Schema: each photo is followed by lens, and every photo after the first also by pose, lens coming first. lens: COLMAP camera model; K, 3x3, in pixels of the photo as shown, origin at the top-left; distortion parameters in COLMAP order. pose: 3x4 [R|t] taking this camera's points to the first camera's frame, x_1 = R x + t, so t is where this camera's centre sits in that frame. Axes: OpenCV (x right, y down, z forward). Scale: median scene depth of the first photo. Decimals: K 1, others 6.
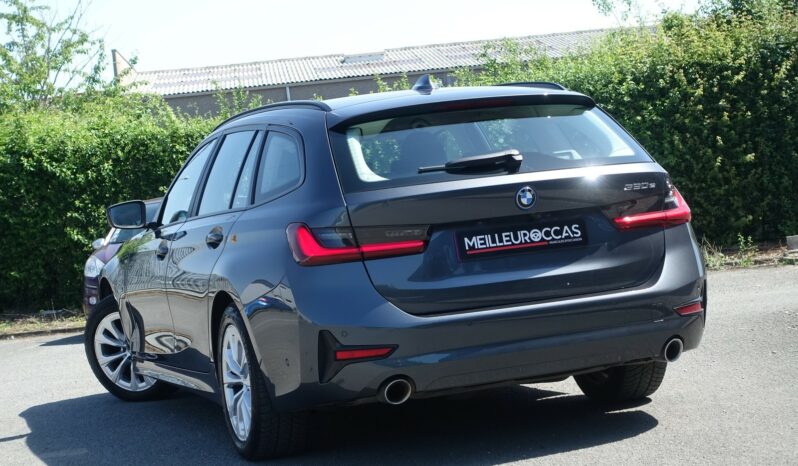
lens RADIAL K [[1716.0, 0, 399.0], [0, 1716.0, 233.0], [0, 0, 1]] dist [-0.033119, -0.166330]
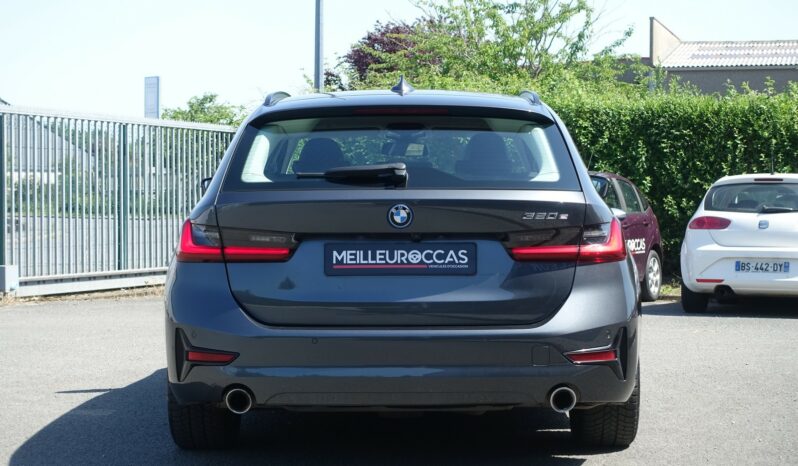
lens RADIAL K [[1716.0, 0, 399.0], [0, 1716.0, 233.0], [0, 0, 1]] dist [-0.033119, -0.166330]
pose [[0.928486, 0.109145, -0.354967, 0.403088], [-0.101510, 0.994025, 0.040121, -0.048251], [0.357226, -0.001219, 0.934017, 0.124768]]
